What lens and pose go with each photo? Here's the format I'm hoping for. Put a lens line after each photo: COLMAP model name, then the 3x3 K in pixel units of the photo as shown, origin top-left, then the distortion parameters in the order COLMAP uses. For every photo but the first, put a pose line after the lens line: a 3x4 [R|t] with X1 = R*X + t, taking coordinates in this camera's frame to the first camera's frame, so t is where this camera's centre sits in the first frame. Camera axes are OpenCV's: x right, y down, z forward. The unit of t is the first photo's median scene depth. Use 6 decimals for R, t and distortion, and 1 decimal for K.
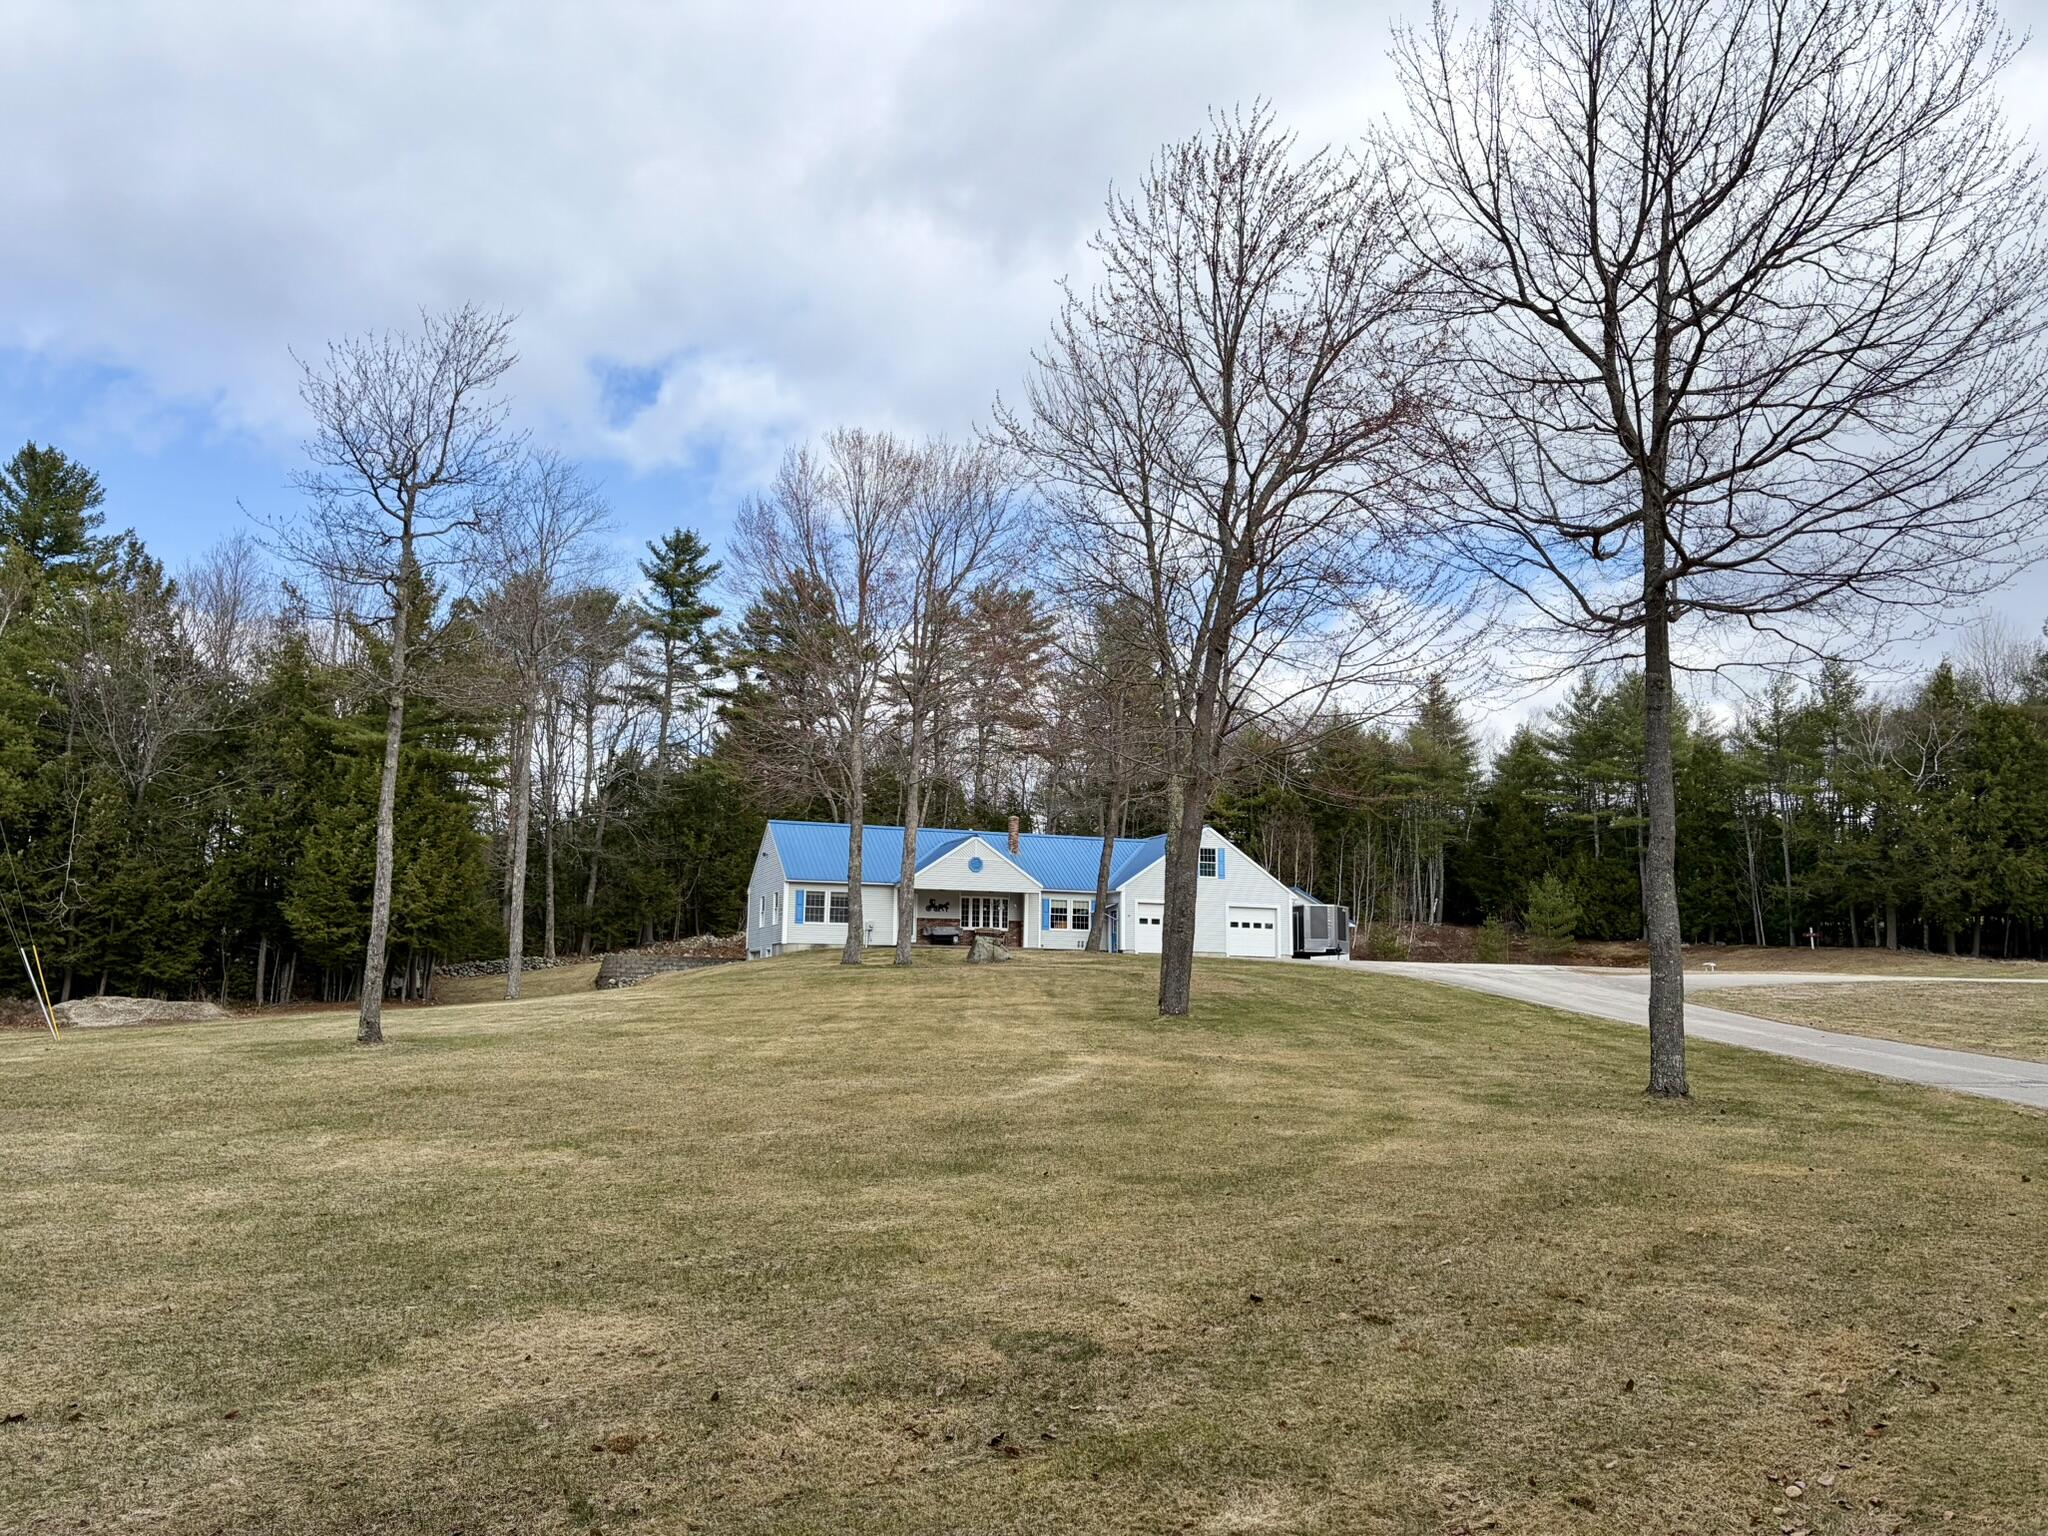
lens RADIAL K [[1548.7, 0, 1023.5], [0, 1548.7, 774.0], [0, 0, 1]] dist [0.033364, -0.024221]
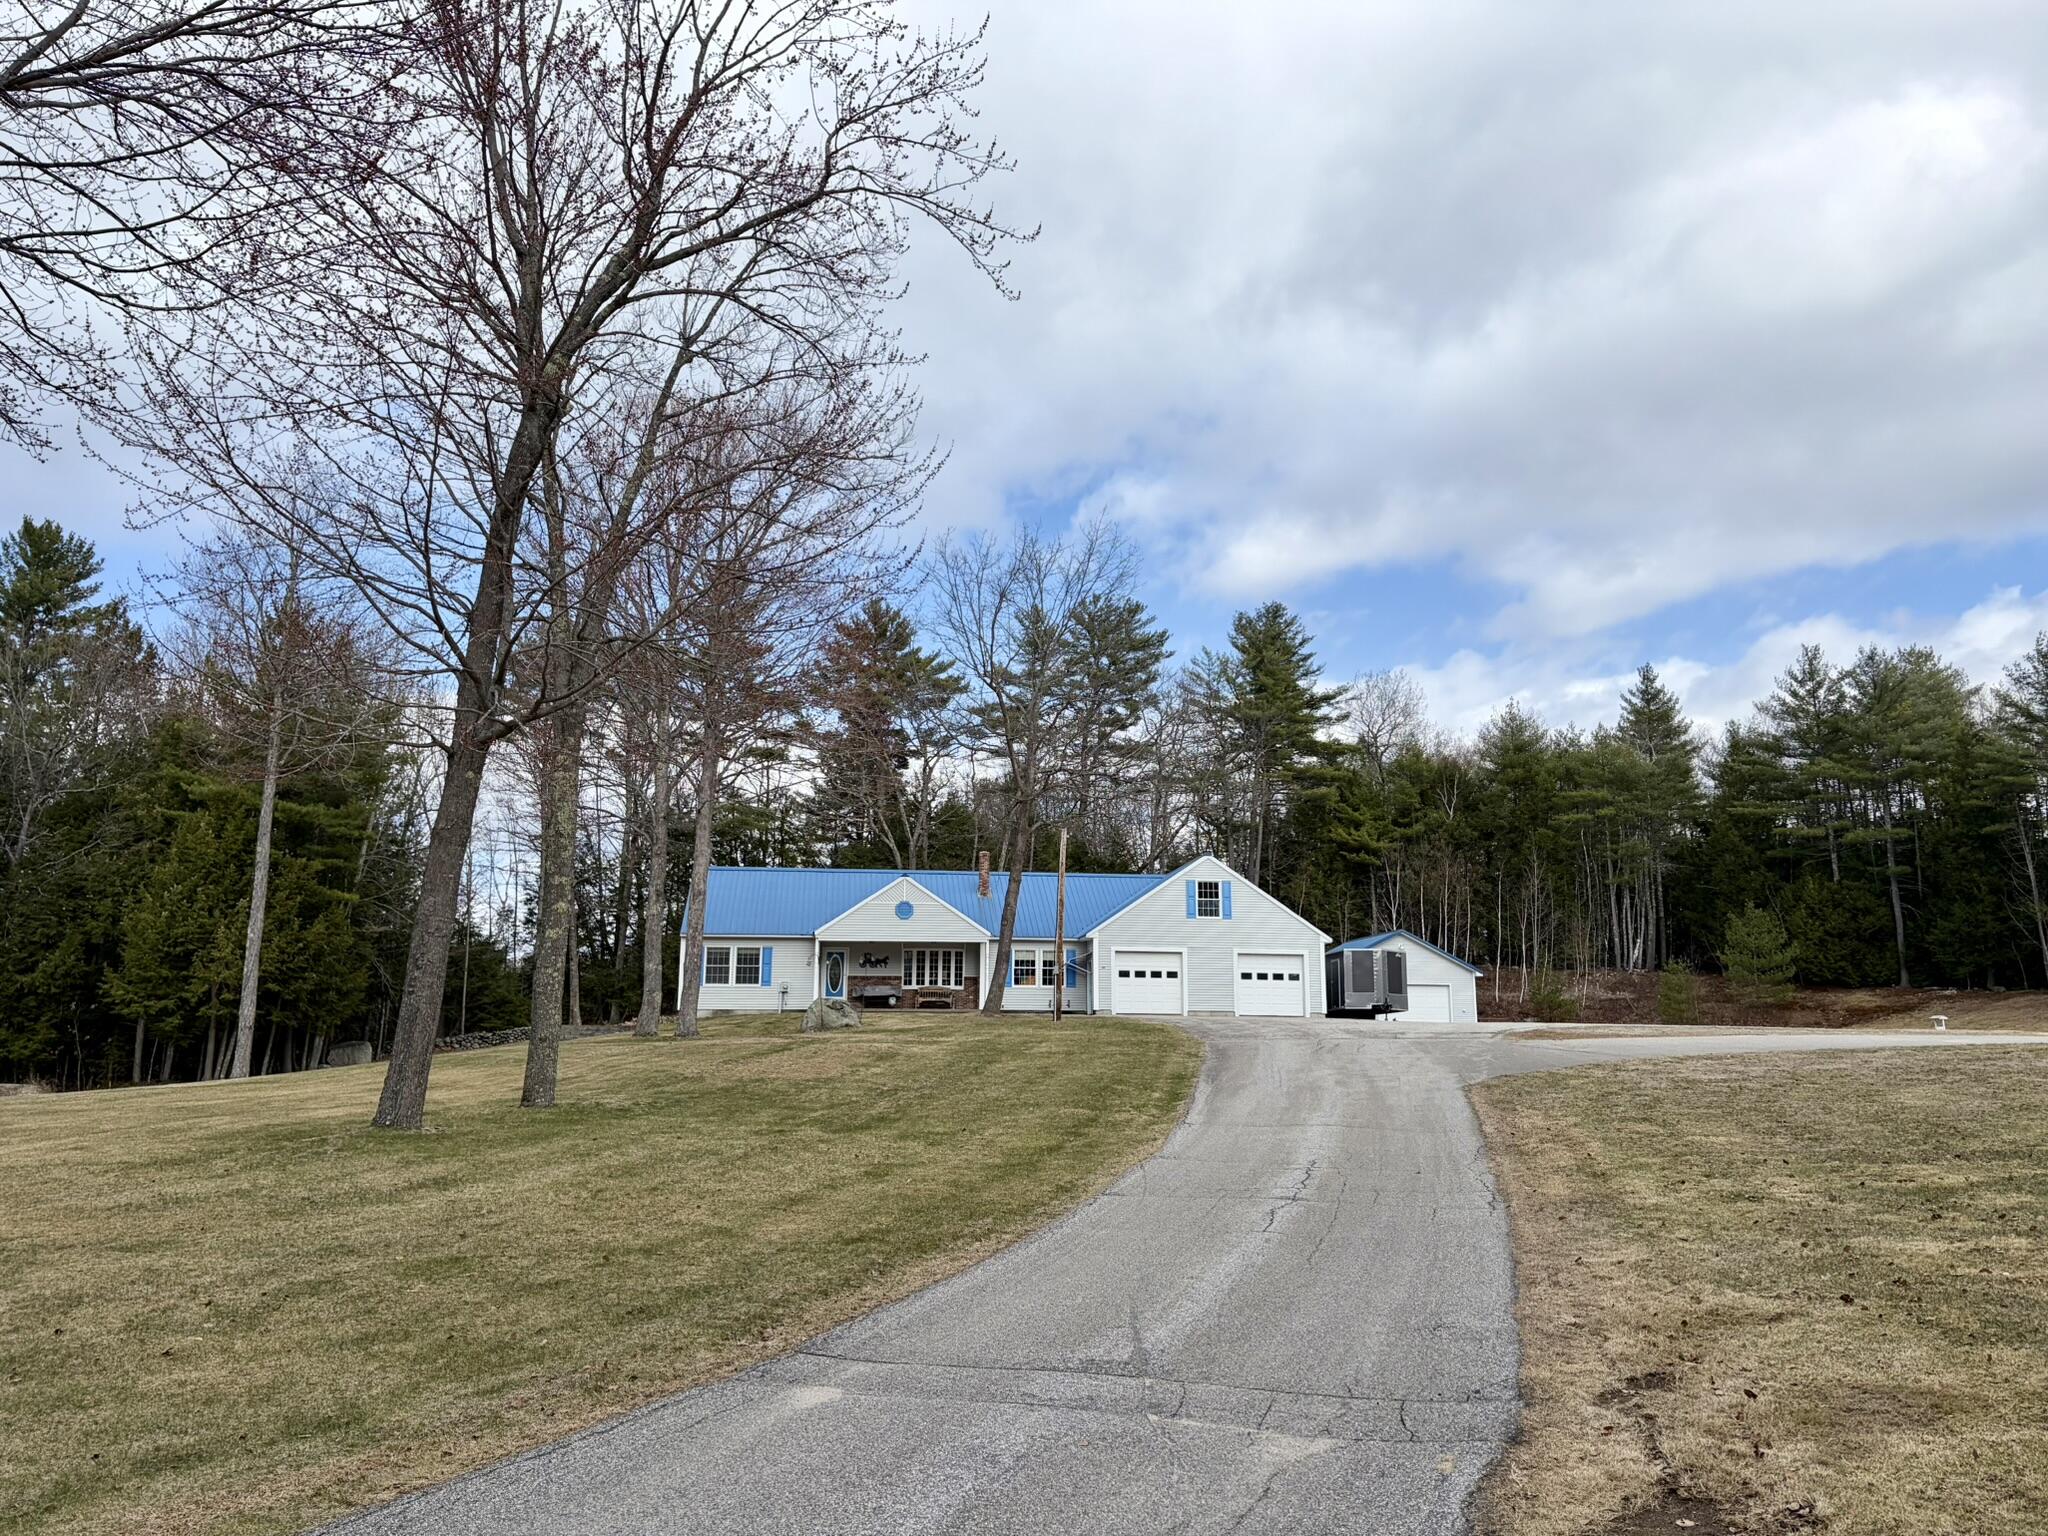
lens RADIAL K [[1548.7, 0, 1025.5], [0, 1548.7, 754.4], [0, 0, 1]] dist [0.033364, -0.024221]
pose [[0.973090, -0.053323, -0.224172, 0.214763], [0.041712, 0.997547, -0.056216, 0.023459], [0.226619, 0.045352, 0.972927, 0.190863]]
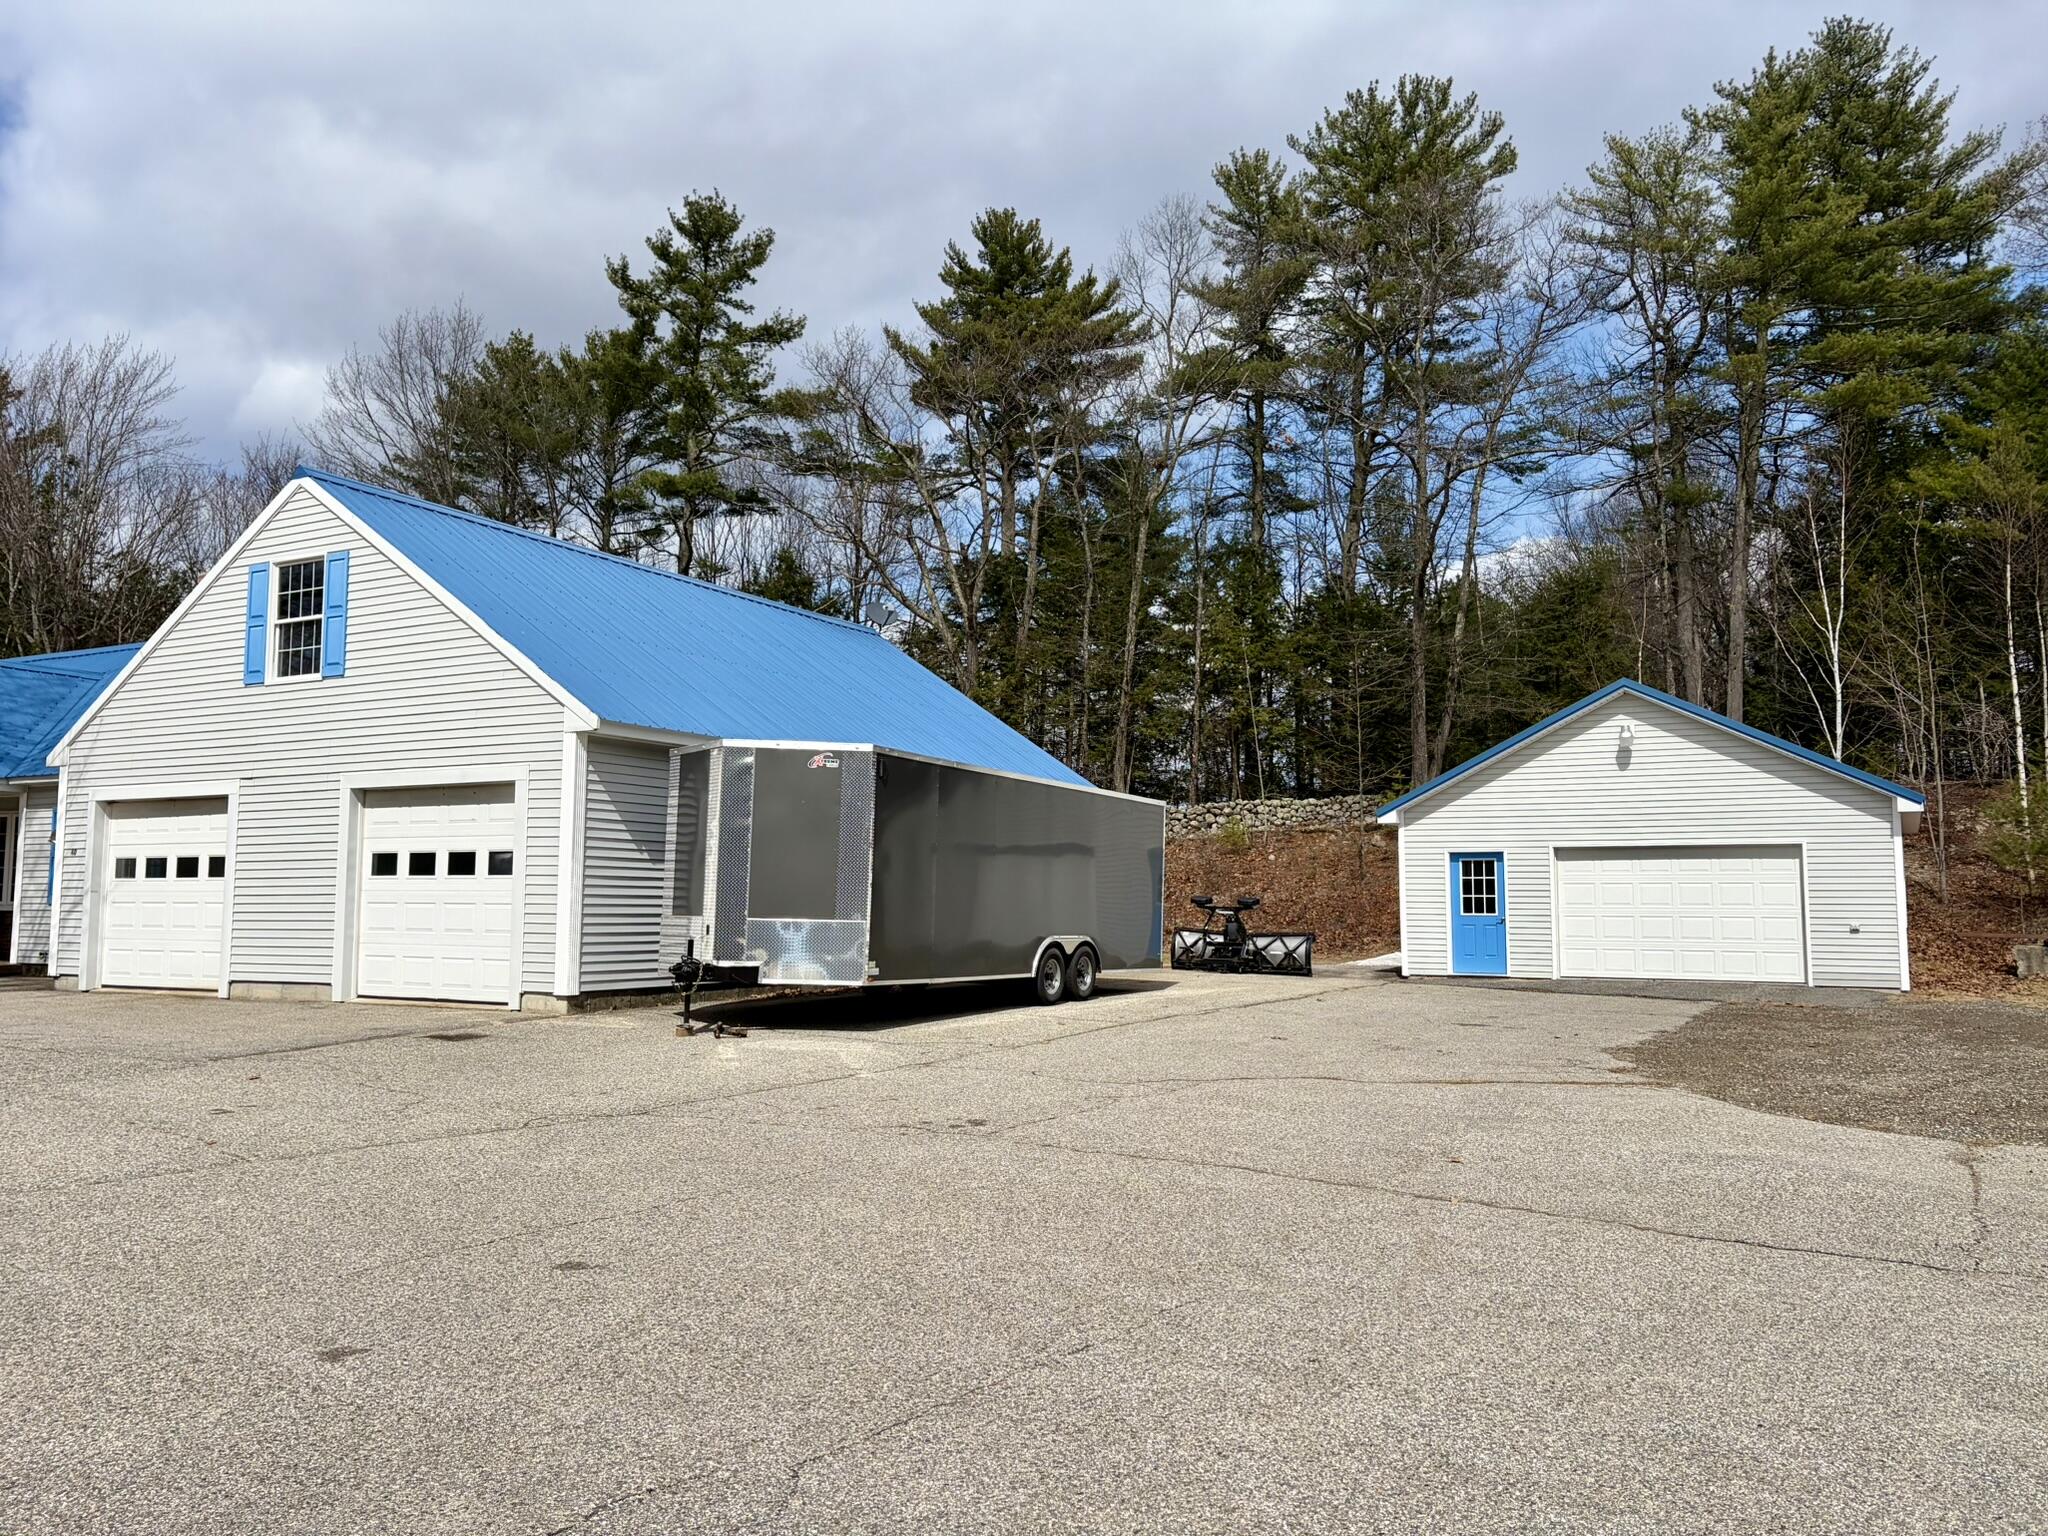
lens RADIAL K [[1548.7, 0, 1028.3], [0, 1548.7, 762.3], [0, 0, 1]] dist [0.033364, -0.024221]
pose [[0.658317, -0.080438, -0.748430, 0.385381], [0.117067, 0.993117, -0.003764, 0.095818], [0.743581, -0.085139, 0.663203, 0.934623]]
